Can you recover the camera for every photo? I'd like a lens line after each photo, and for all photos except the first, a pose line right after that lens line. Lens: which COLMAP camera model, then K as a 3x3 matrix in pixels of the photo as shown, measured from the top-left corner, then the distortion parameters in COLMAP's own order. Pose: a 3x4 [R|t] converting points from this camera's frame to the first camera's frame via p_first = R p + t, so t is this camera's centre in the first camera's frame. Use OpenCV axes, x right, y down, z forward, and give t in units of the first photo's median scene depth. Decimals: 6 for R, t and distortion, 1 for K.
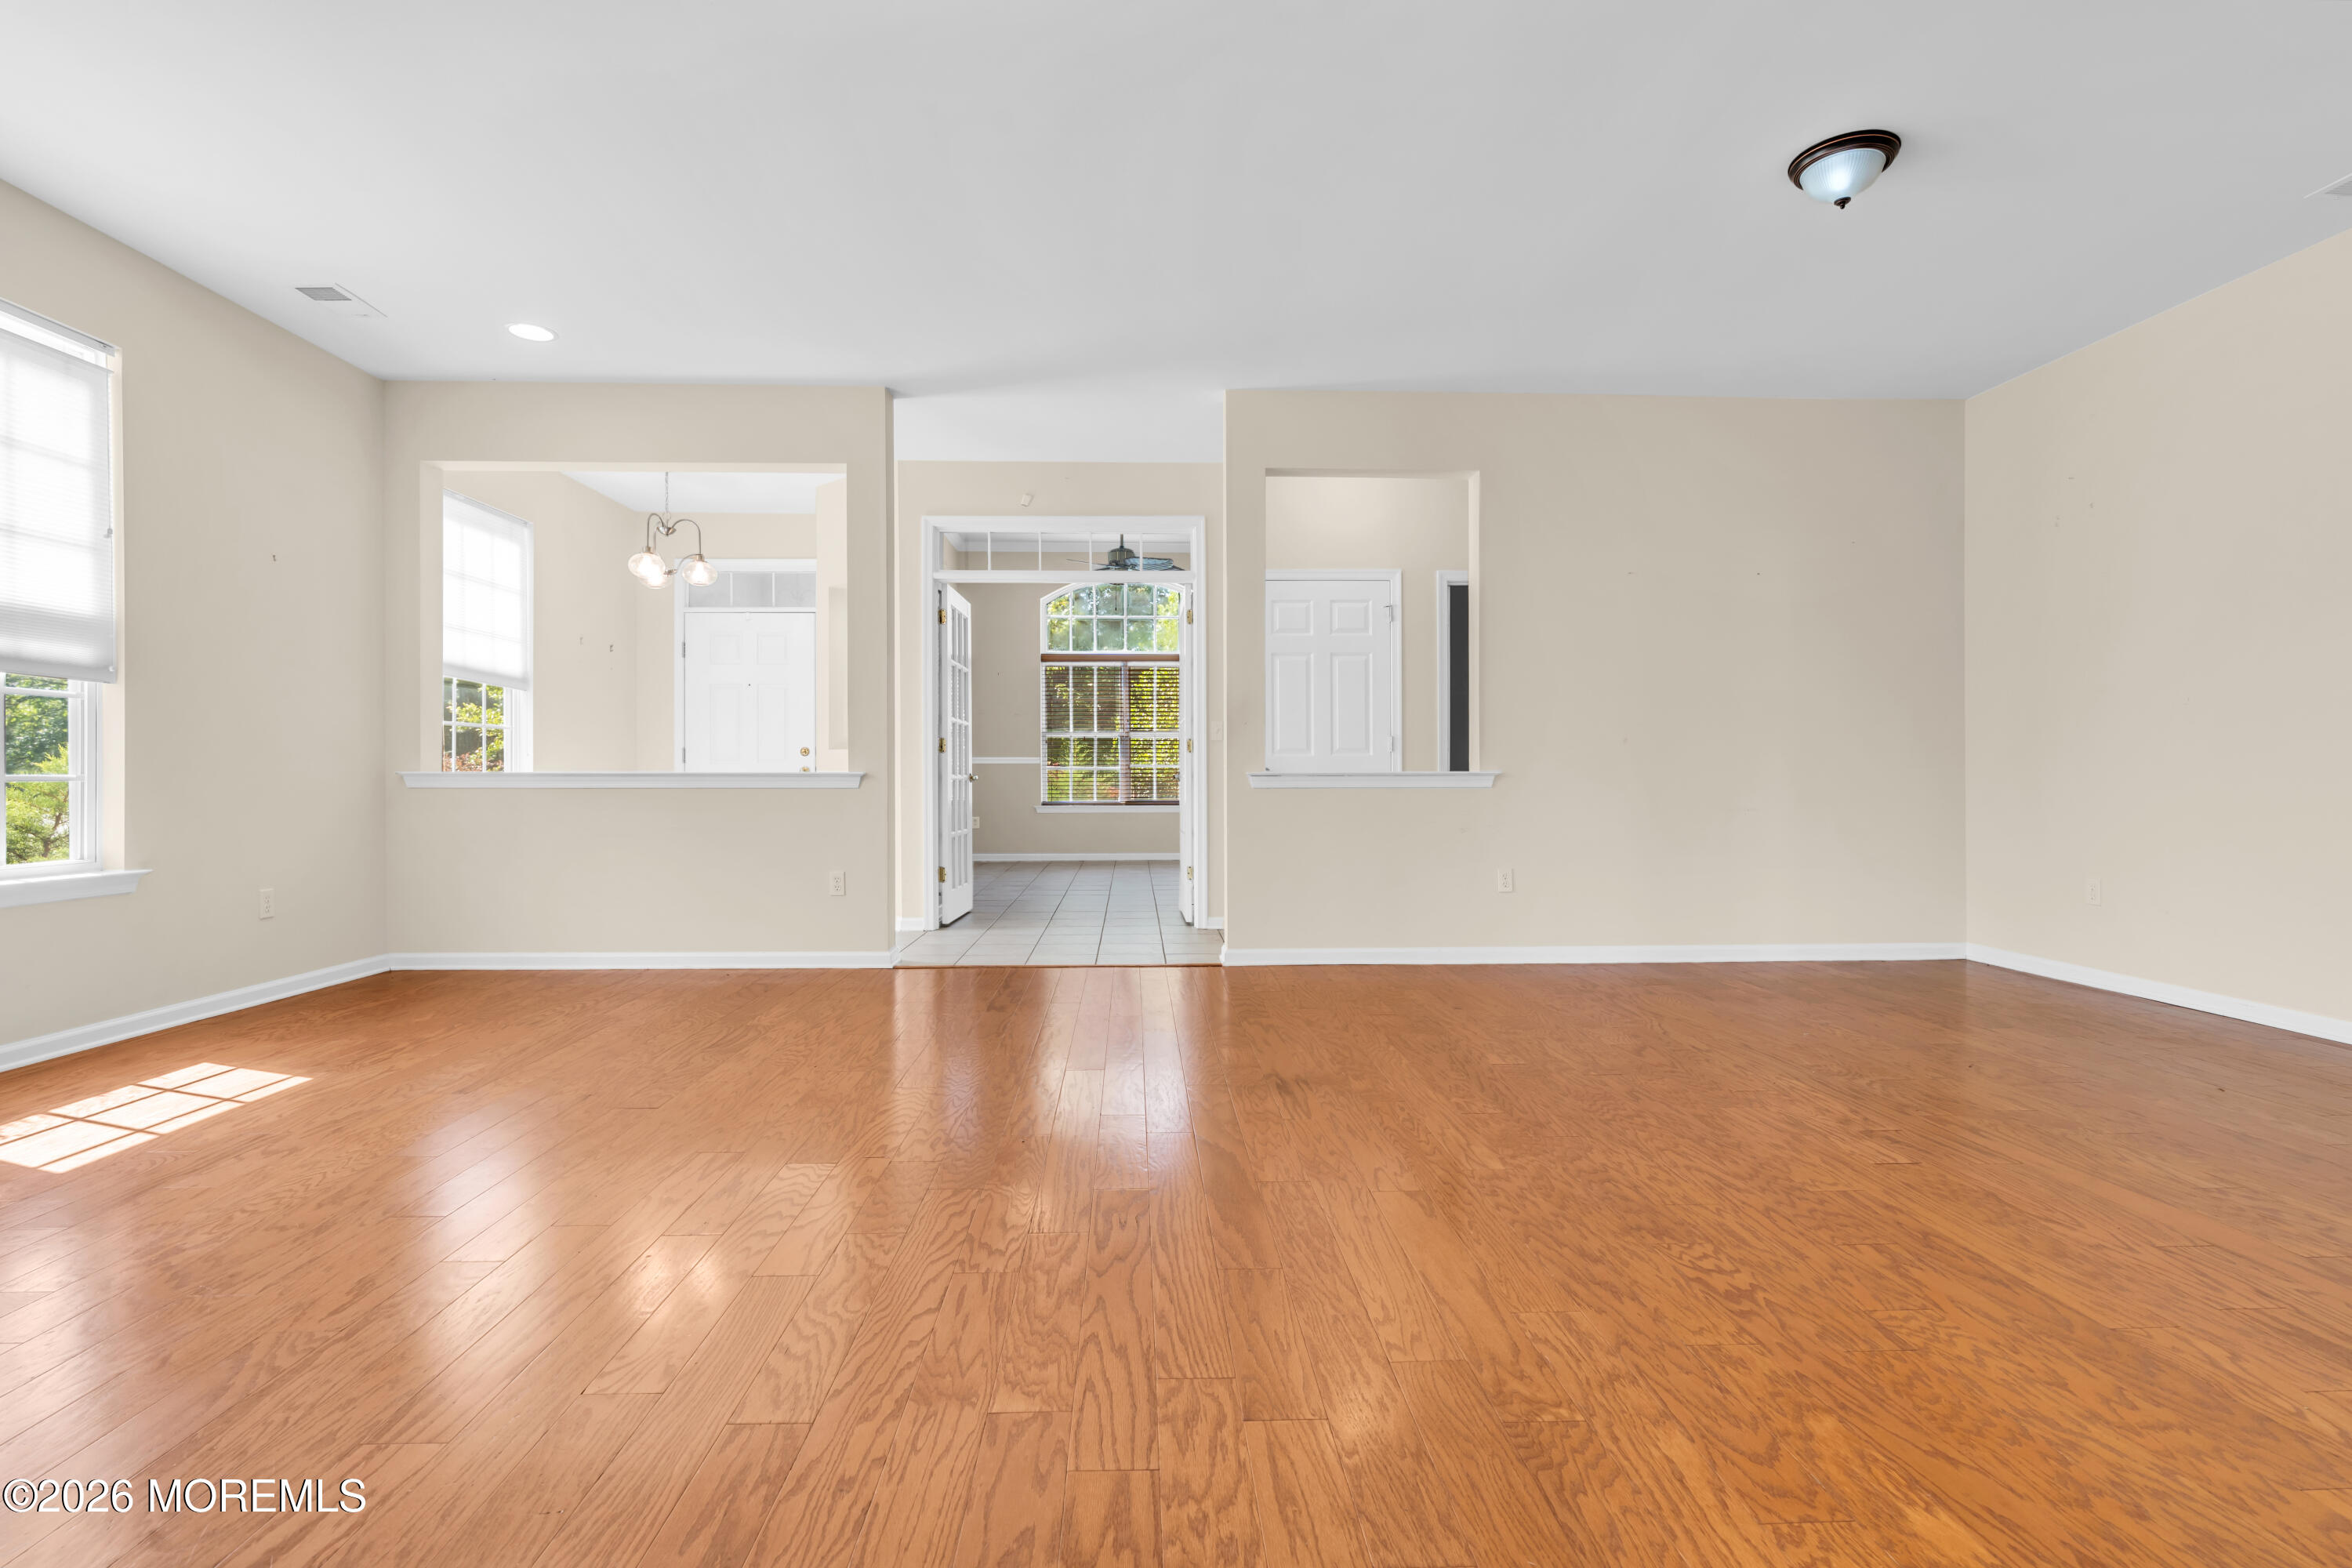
lens RADIAL K [[1073.2, 0, 1173.7], [0, 1073.2, 787.4], [0, 0, 1]] dist [-0.015934, 0.006278]
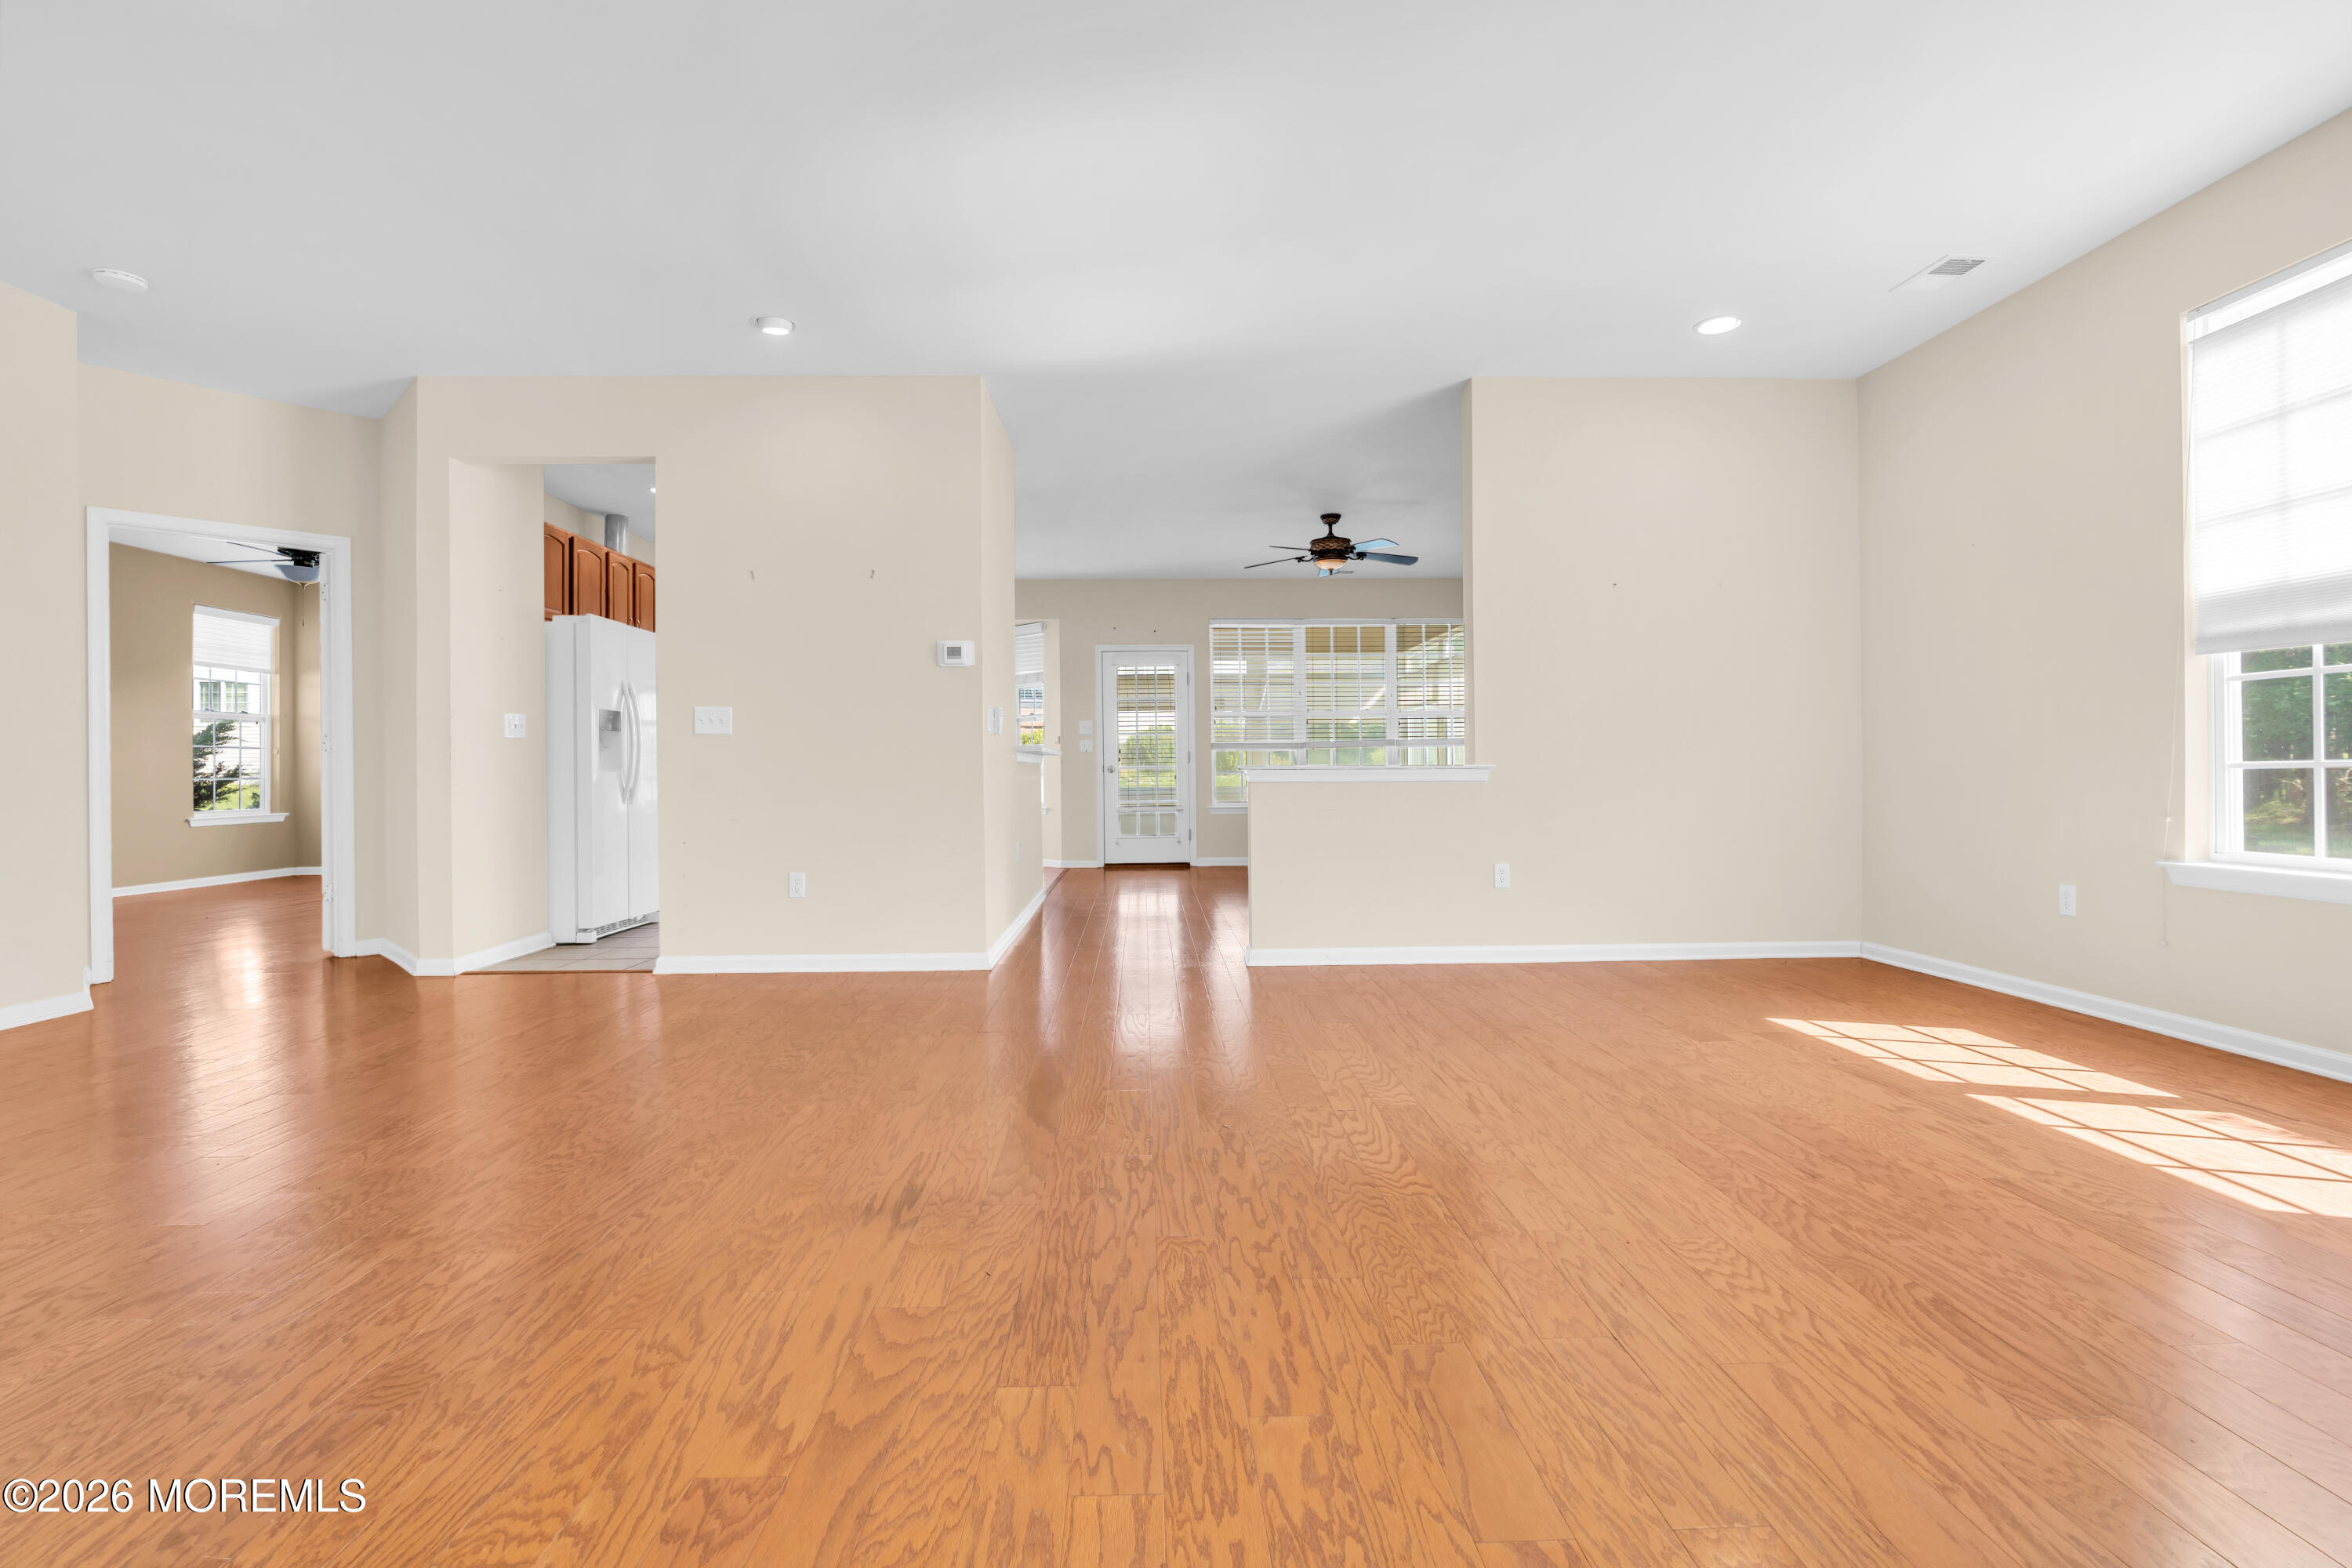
lens RADIAL K [[1056.2, 0, 1175.2], [0, 1056.2, 769.4], [0, 0, 1]] dist [-0.007730, 0.000632]
pose [[-0.999927, 0.009899, 0.006875, -0.098171], [0.009960, 0.999912, 0.008813, -0.021224], [-0.006787, 0.008881, -0.999938, 1.915510]]
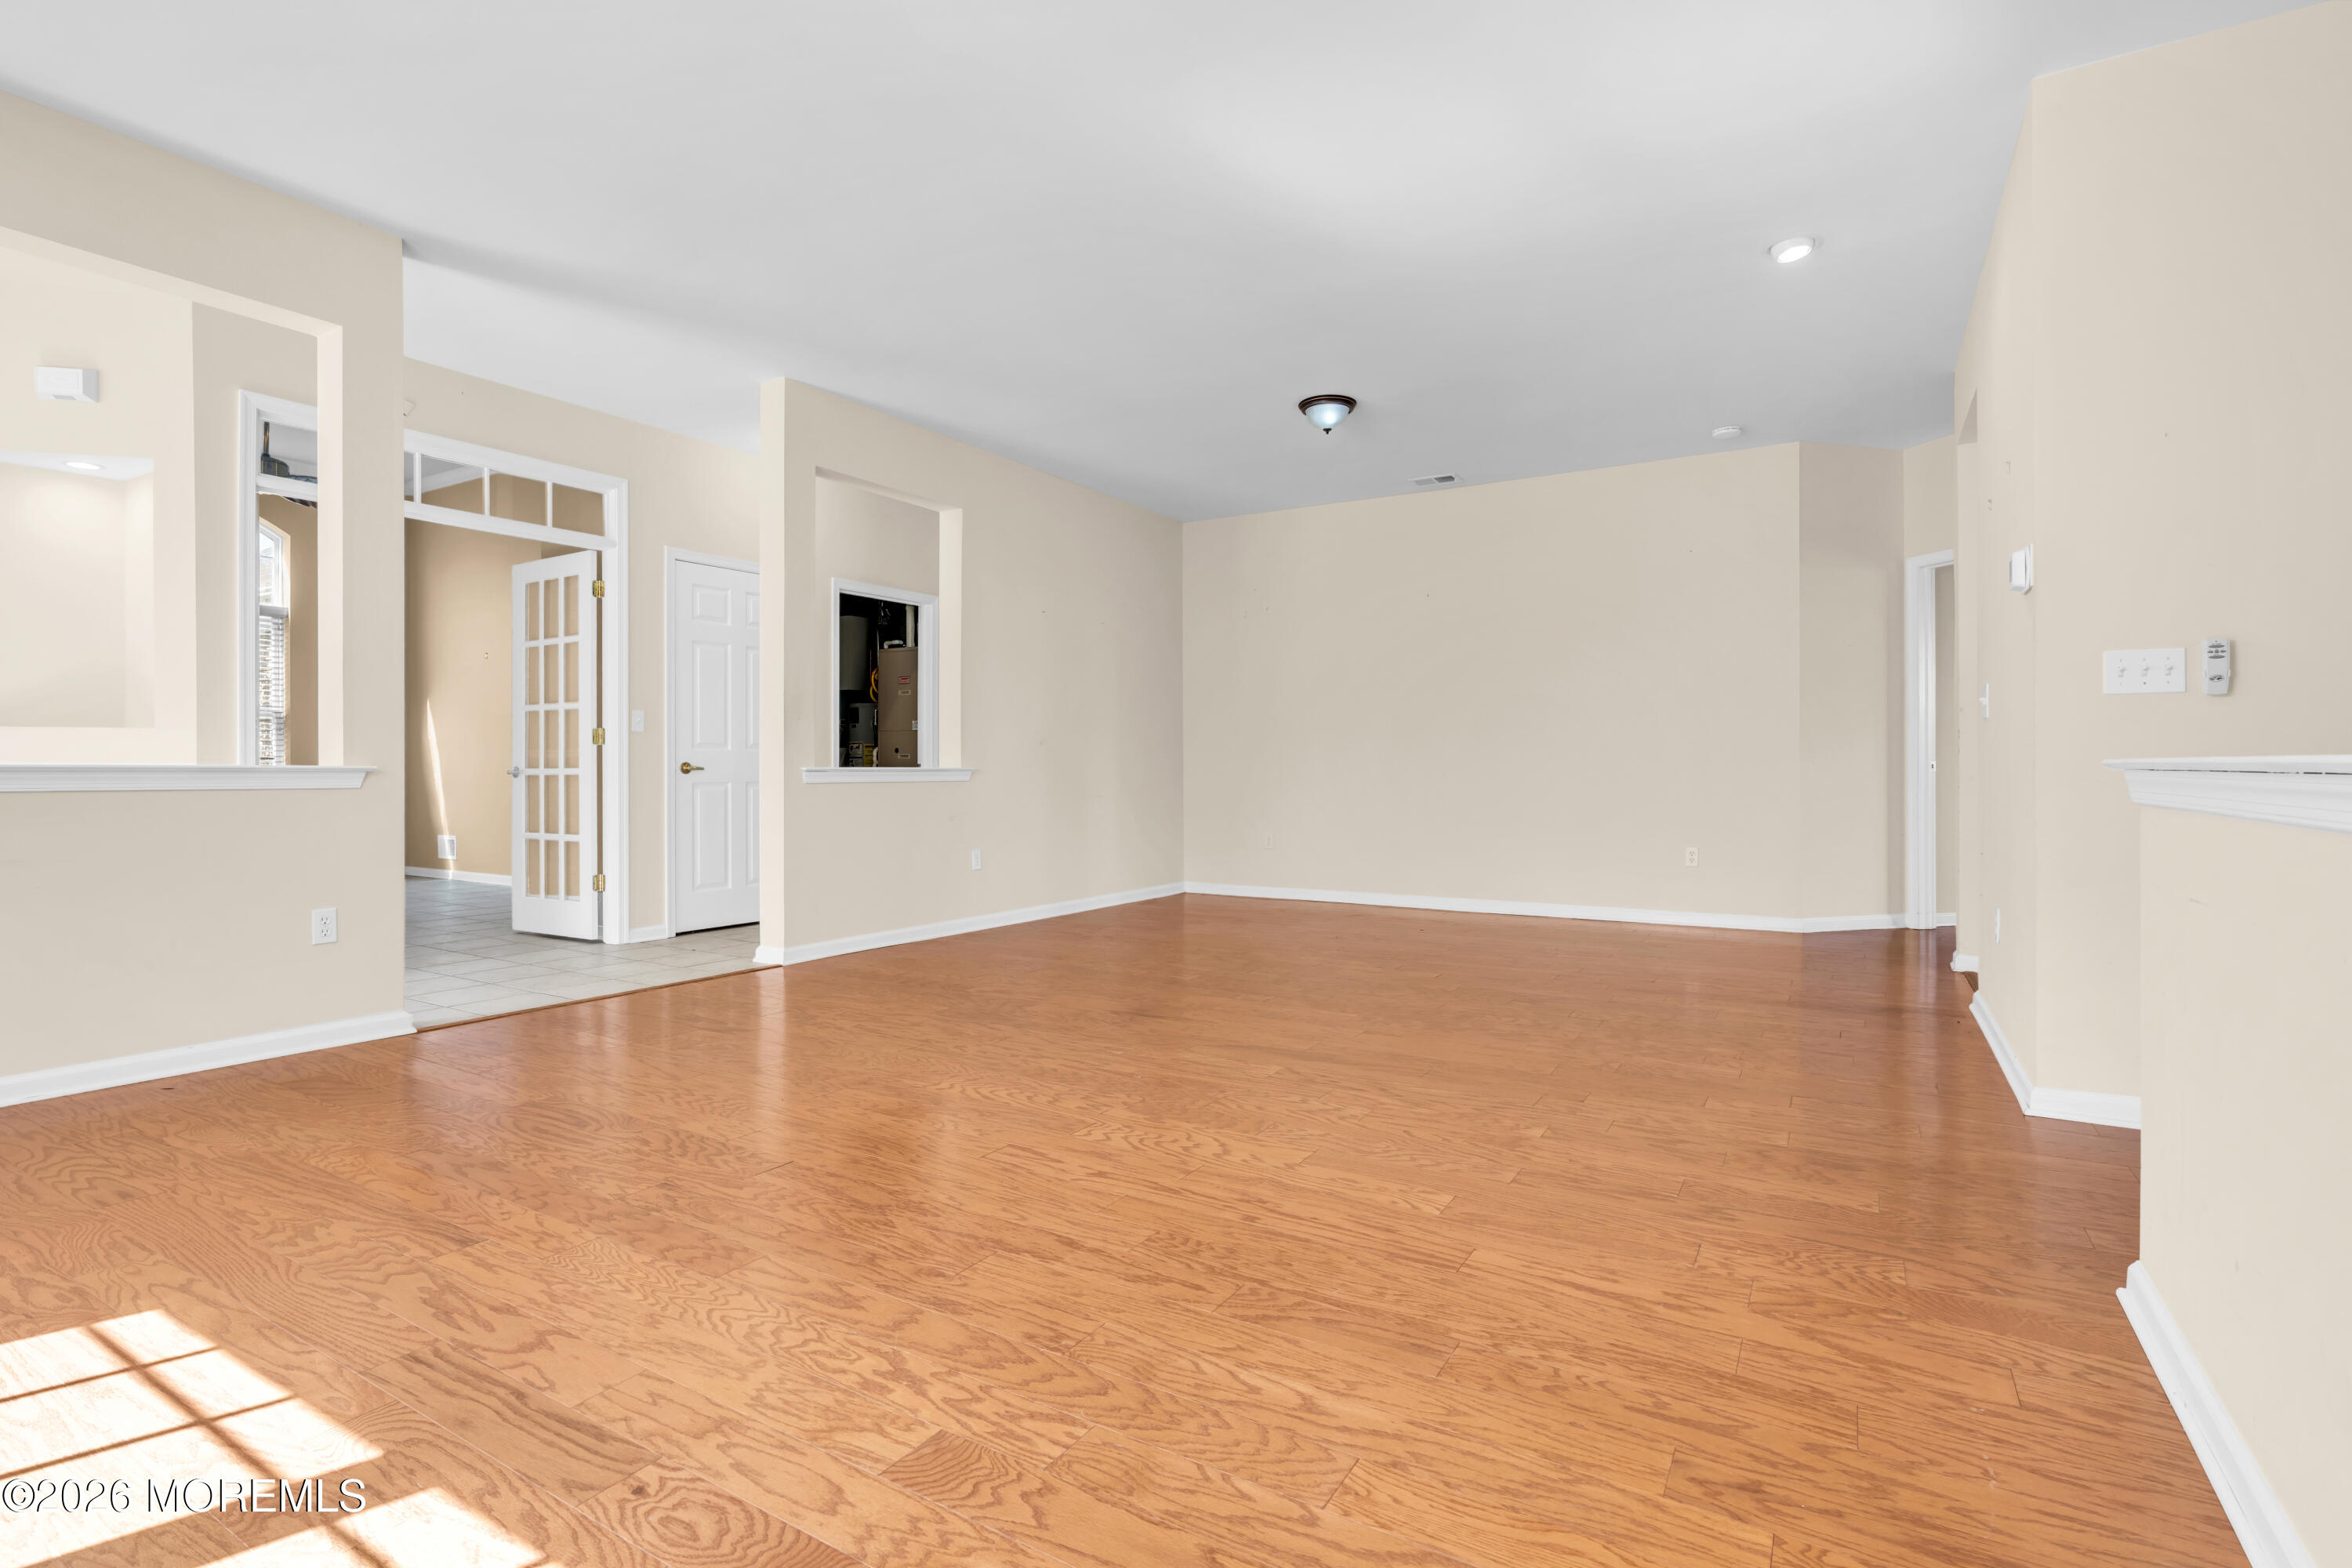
lens RADIAL K [[1113.6, 0, 1165.7], [0, 1113.6, 770.2], [0, 0, 1]] dist [-0.019359, 0.012350]
pose [[0.555650, 0.001431, 0.831415, -1.099852], [0.008305, 0.999939, -0.007271, -0.002303], [-0.831375, 0.010945, 0.555604, 0.270518]]
